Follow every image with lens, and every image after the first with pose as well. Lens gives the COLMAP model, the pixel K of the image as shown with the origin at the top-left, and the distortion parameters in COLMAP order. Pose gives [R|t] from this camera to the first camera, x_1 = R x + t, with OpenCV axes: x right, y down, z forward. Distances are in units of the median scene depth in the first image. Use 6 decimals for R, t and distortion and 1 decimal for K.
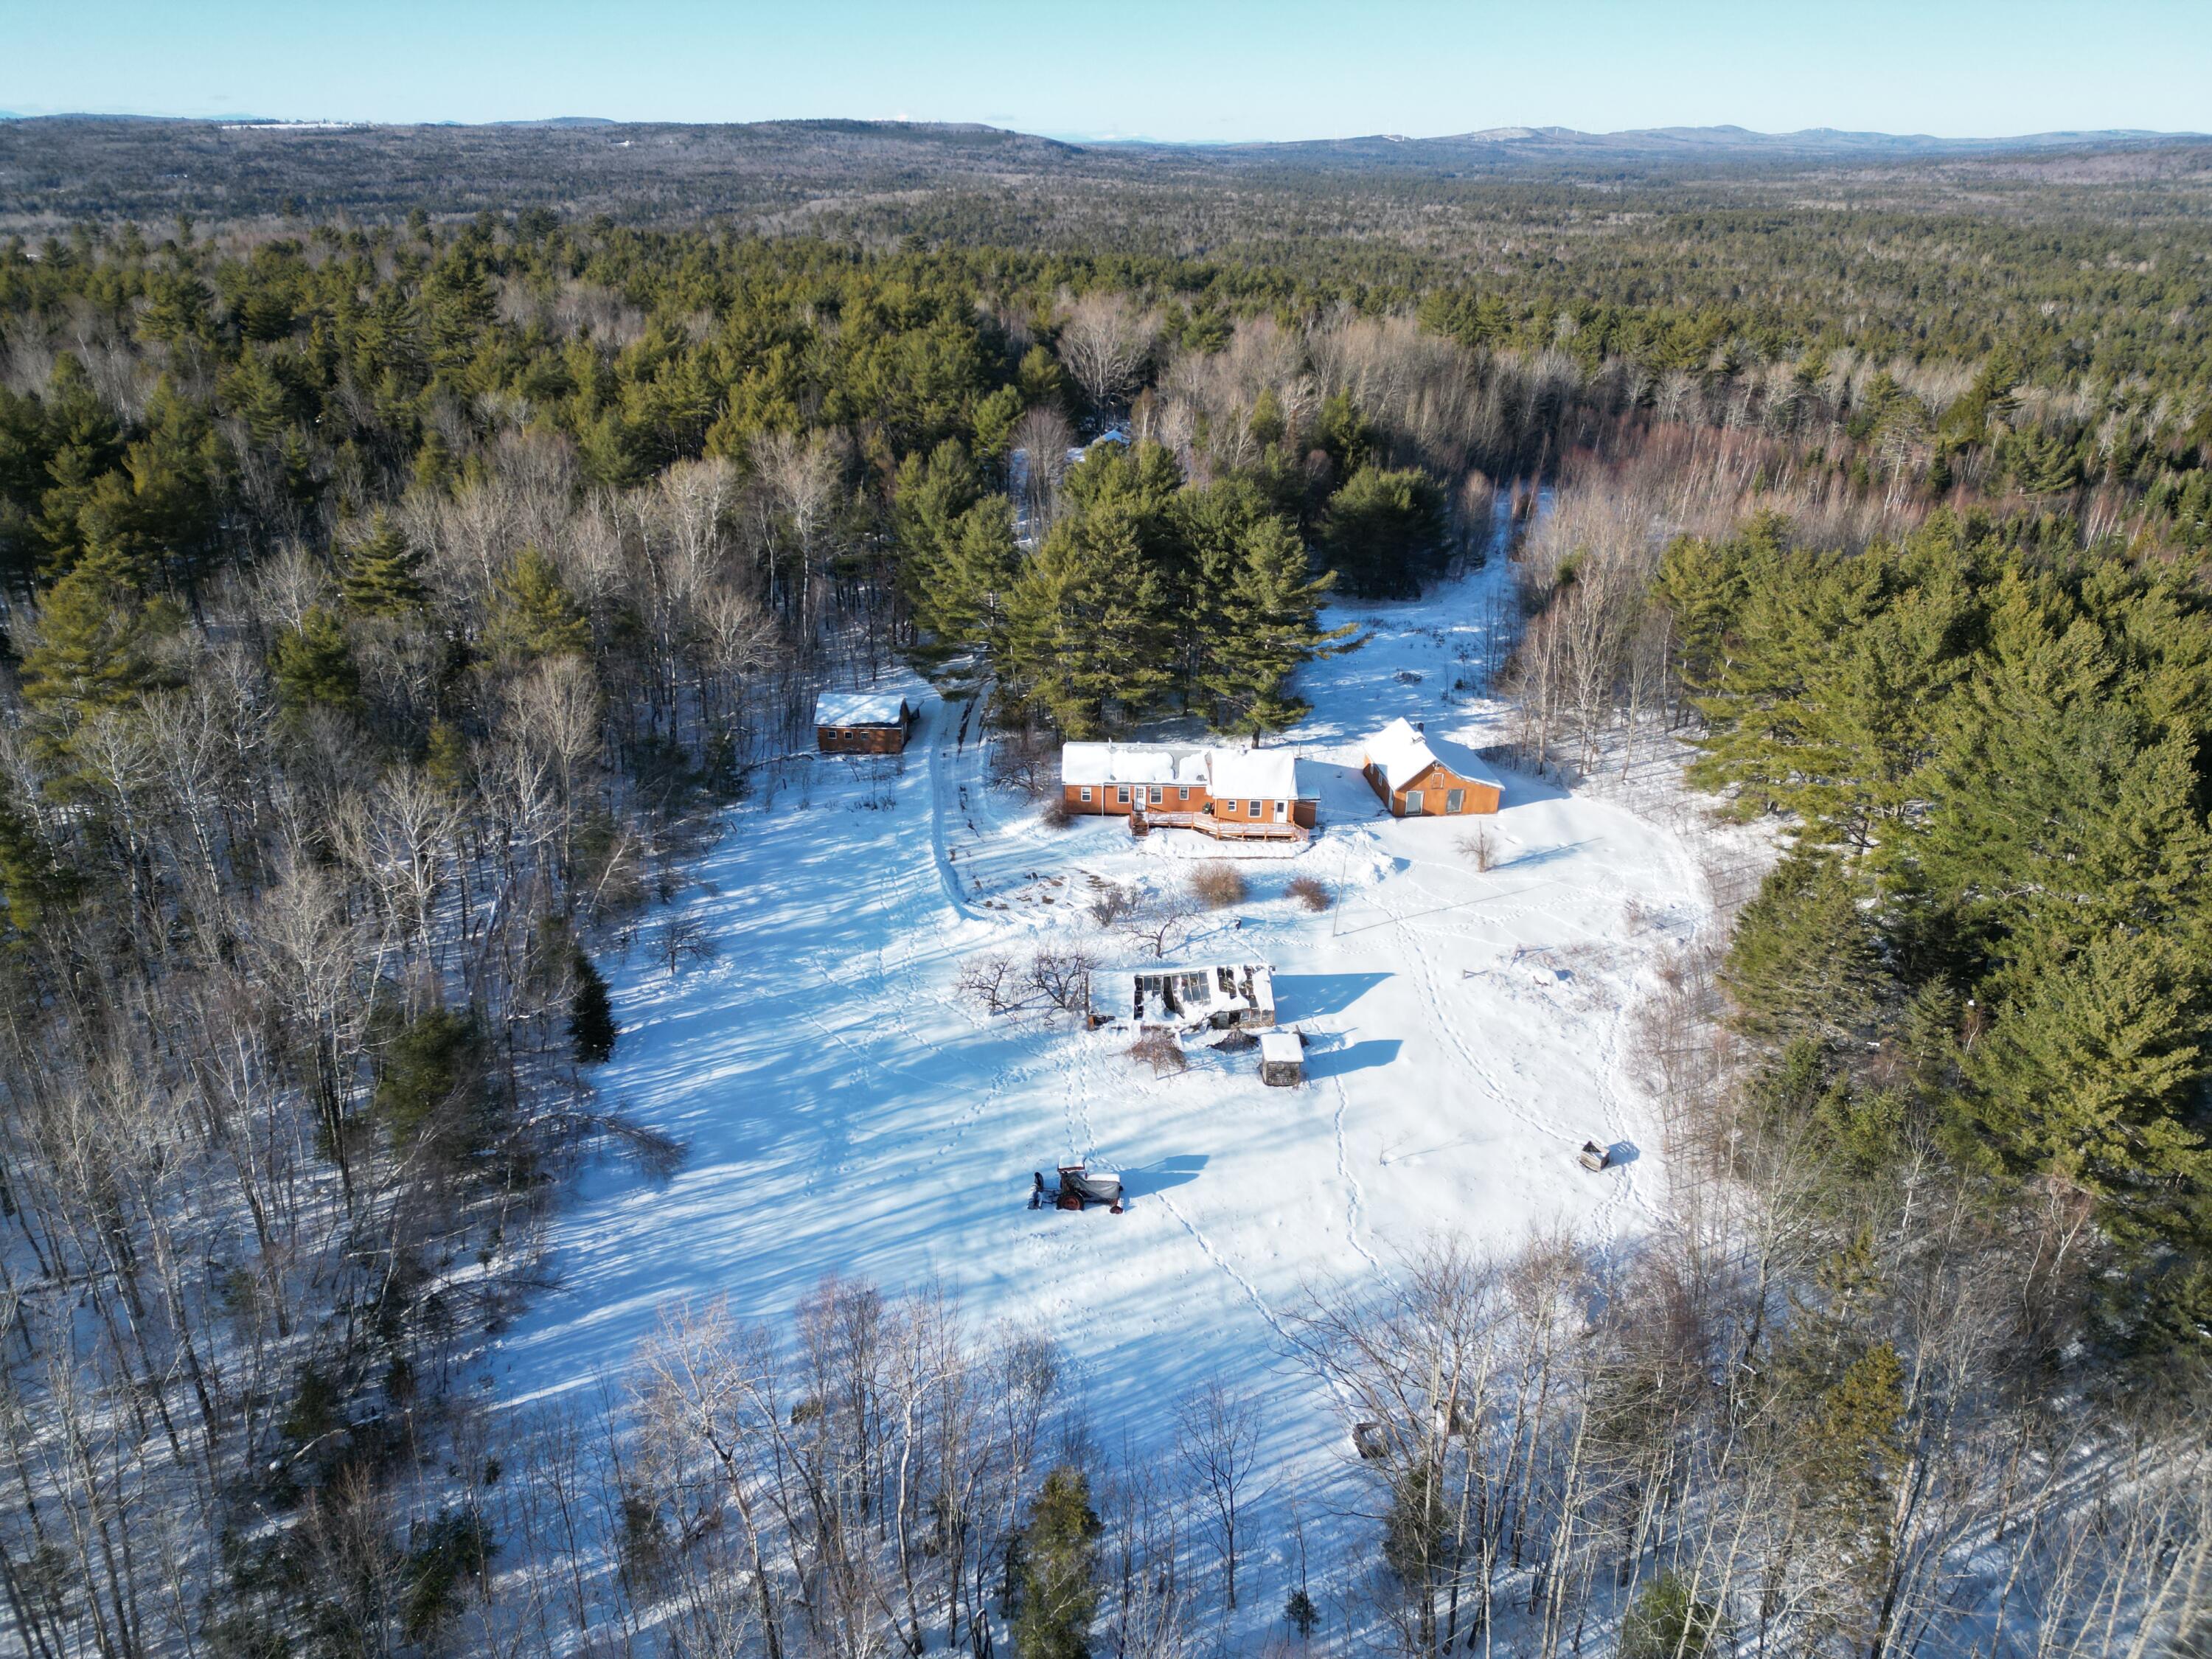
lens RADIAL K [[1540.9, 0, 1096.3], [0, 1540.9, 831.2], [0, 0, 1]] dist [0.100158, -0.090067]
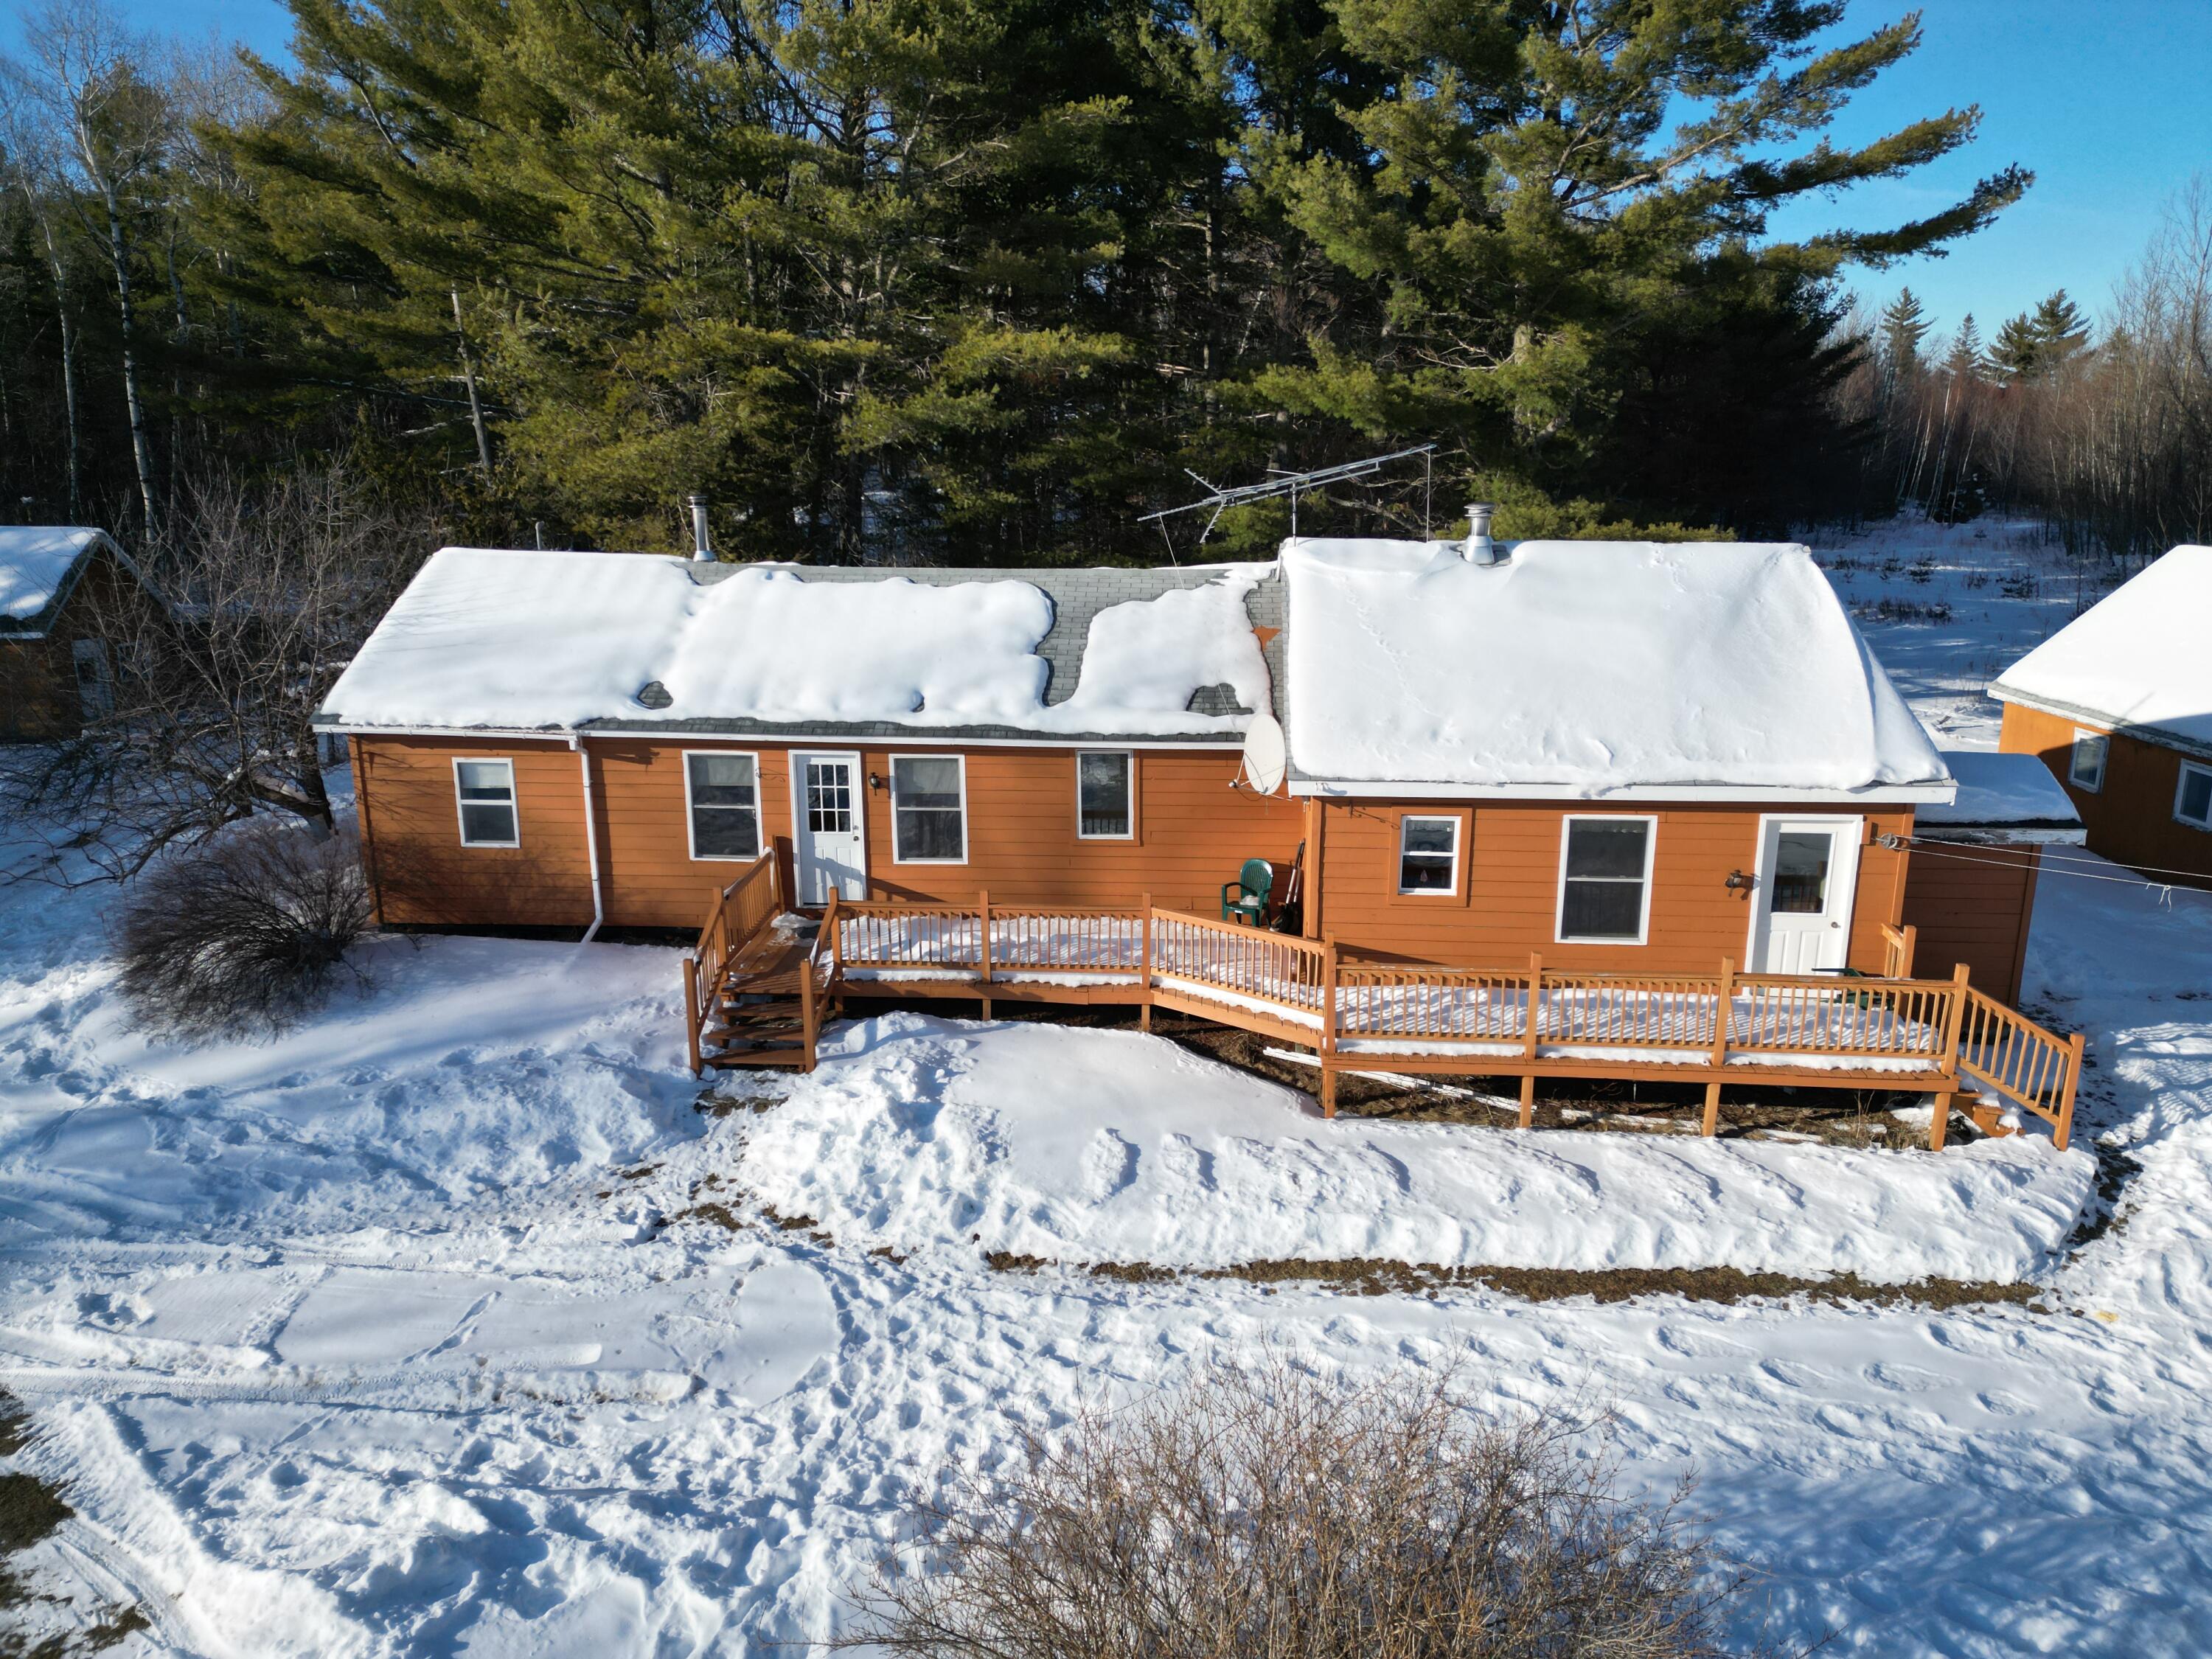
lens RADIAL K [[1540.9, 0, 1110.5], [0, 1540.9, 808.5], [0, 0, 1]] dist [0.100158, -0.090067]
pose [[0.998518, 0.003735, -0.054287, 0.066620], [-0.013067, 0.984908, -0.172582, 0.003294], [0.052823, 0.173036, 0.983498, 0.855694]]
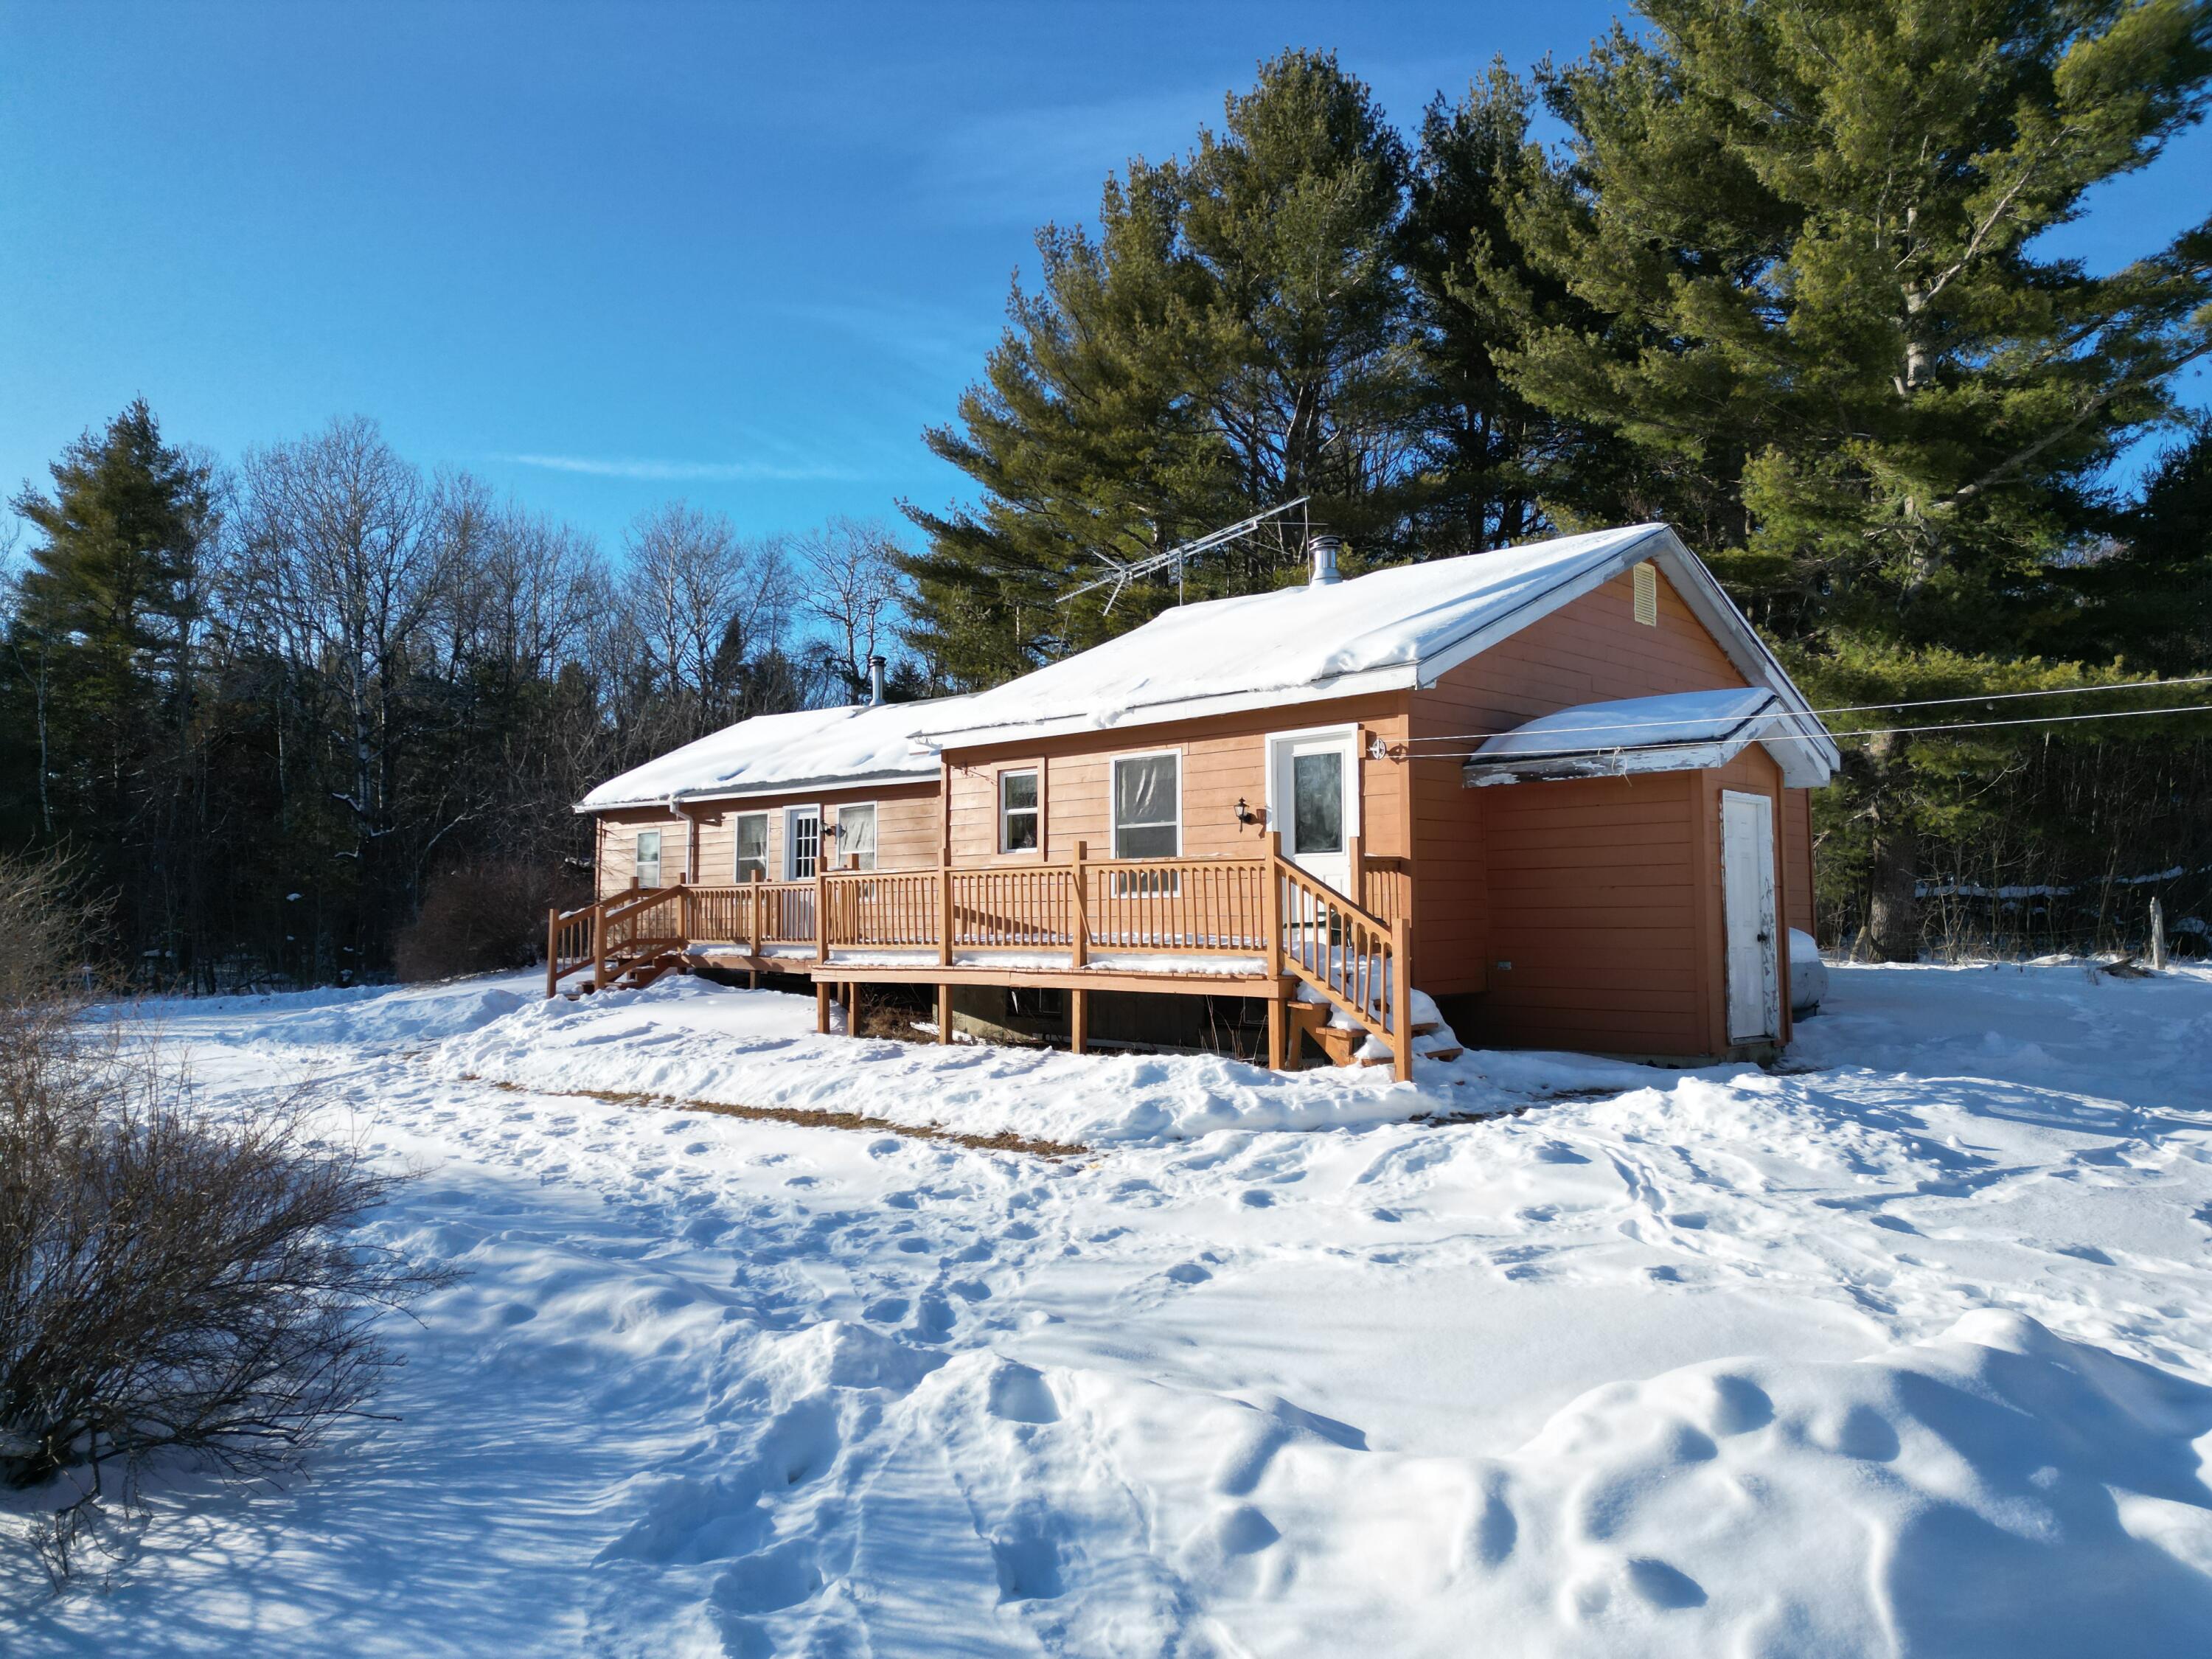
lens RADIAL K [[1540.9, 0, 1103.3], [0, 1540.9, 825.6], [0, 0, 1]] dist [0.100158, -0.090067]
pose [[0.731687, -0.053123, -0.679568, 0.183770], [-0.270123, 0.892739, -0.360626, 0.030958], [0.625834, 0.447432, 0.638855, 0.911625]]
